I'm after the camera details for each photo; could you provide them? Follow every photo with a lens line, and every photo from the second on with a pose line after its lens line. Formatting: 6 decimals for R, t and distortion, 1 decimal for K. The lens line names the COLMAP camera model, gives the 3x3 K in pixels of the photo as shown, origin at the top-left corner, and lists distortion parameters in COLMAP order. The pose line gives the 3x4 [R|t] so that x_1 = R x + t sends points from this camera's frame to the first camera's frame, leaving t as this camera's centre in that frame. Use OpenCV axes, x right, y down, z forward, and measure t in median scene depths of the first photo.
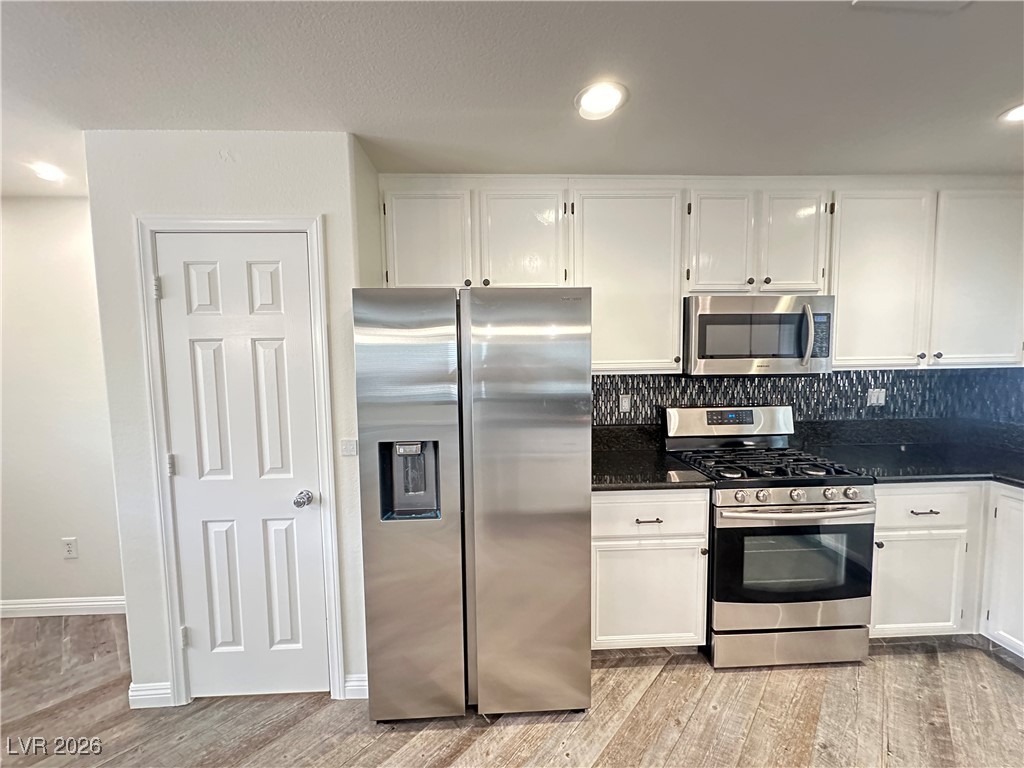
lens RADIAL K [[408.3, 0, 511.2], [0, 408.3, 384.2], [0, 0, 1]] dist [-0.000524, 0.000380]
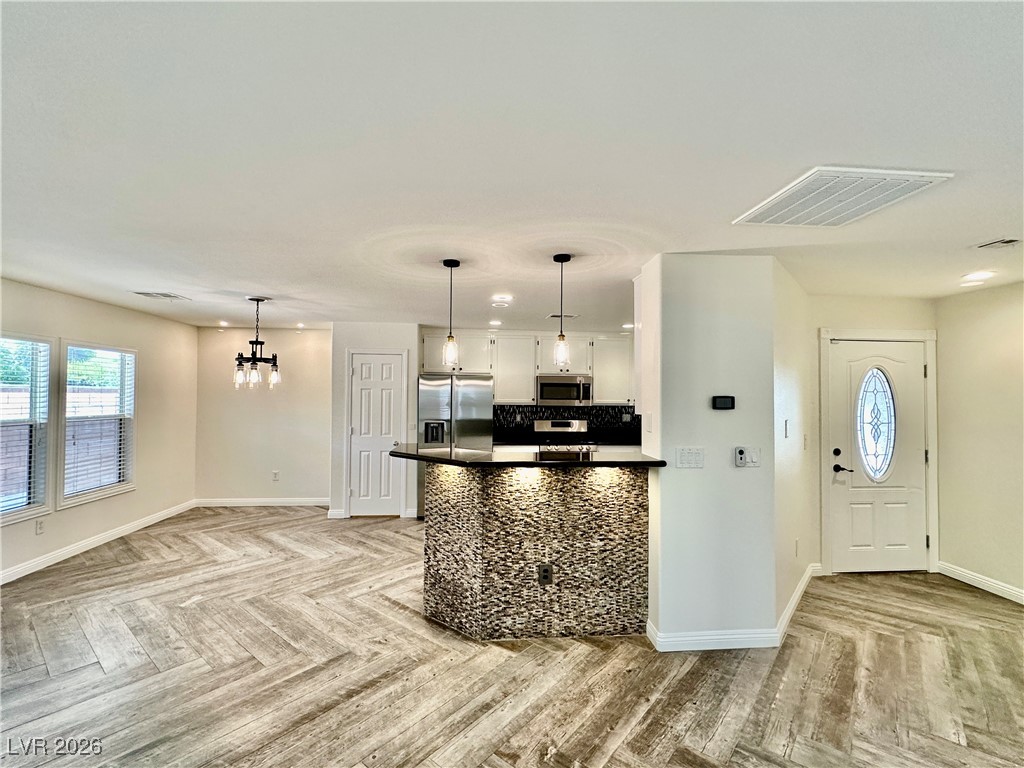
lens RADIAL K [[460.7, 0, 510.7], [0, 460.7, 385.5], [0, 0, 1]] dist [-0.000734, 0.000340]
pose [[0.998250, 0.024765, 0.053706, 0.102414], [-0.019515, 0.995175, -0.096154, 0.136535], [-0.055828, 0.094937, 0.993917, -1.924068]]
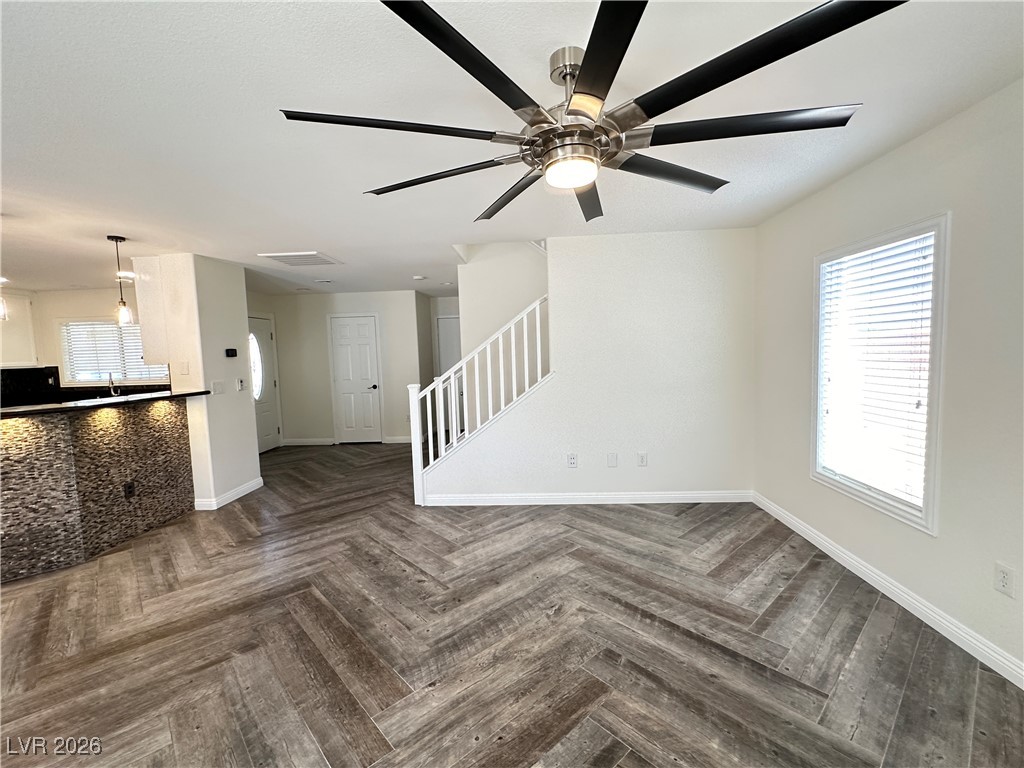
lens RADIAL K [[447.2, 0, 510.8], [0, 447.2, 384.9], [0, 0, 1]] dist [-0.000616, 0.000284]
pose [[0.086930, -0.063201, 0.994208, -1.231419], [0.104140, 0.993094, 0.054025, 0.222481], [-0.990756, 0.098840, 0.092911, -2.145672]]
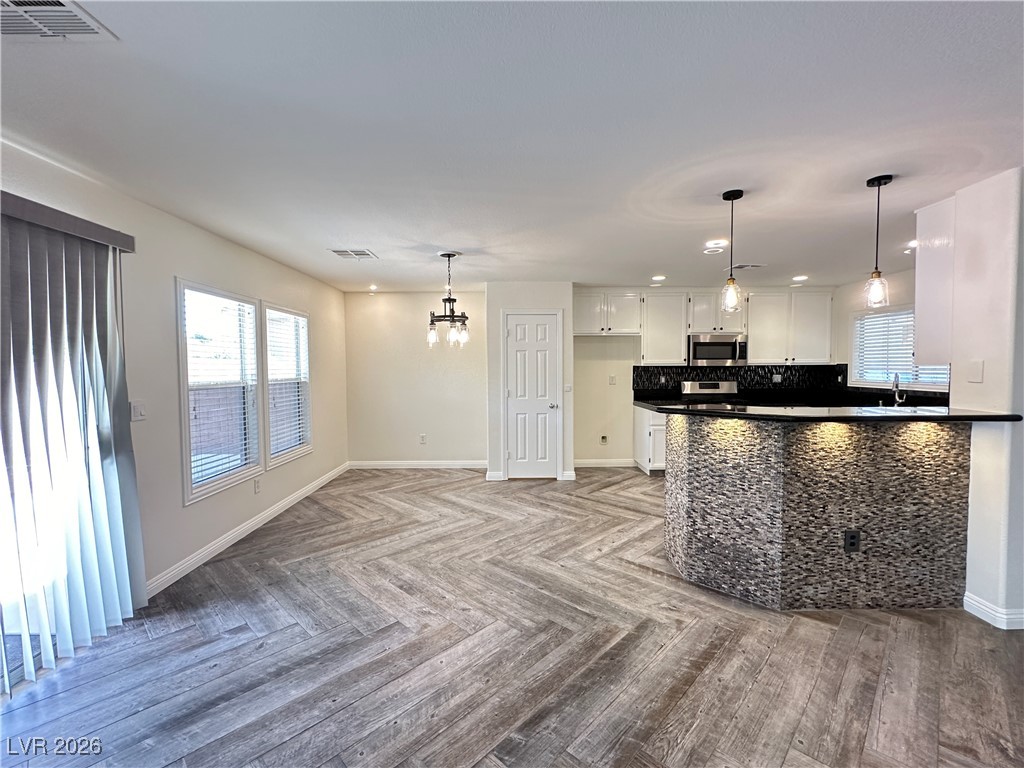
lens RADIAL K [[447.2, 0, 510.8], [0, 447.2, 384.9], [0, 0, 1]] dist [-0.000616, 0.000284]
pose [[0.999646, 0.010687, -0.024385, -0.589135], [-0.011453, 0.999438, -0.031504, 0.191057], [0.024034, 0.031772, 0.999206, -1.749258]]
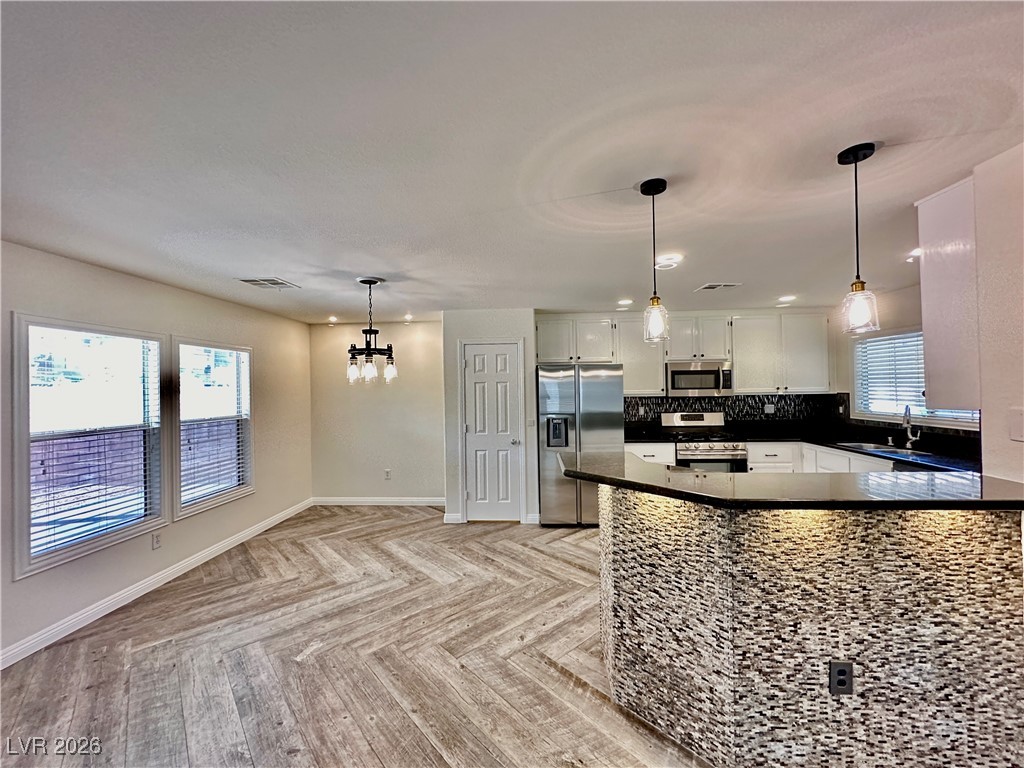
lens RADIAL K [[408.3, 0, 511.2], [0, 408.3, 384.2], [0, 0, 1]] dist [-0.000524, 0.000380]
pose [[0.995771, -0.000811, -0.091865, -0.228430], [-0.006586, 0.996759, -0.080181, 0.096473], [0.091632, 0.080447, 0.992538, -1.350328]]
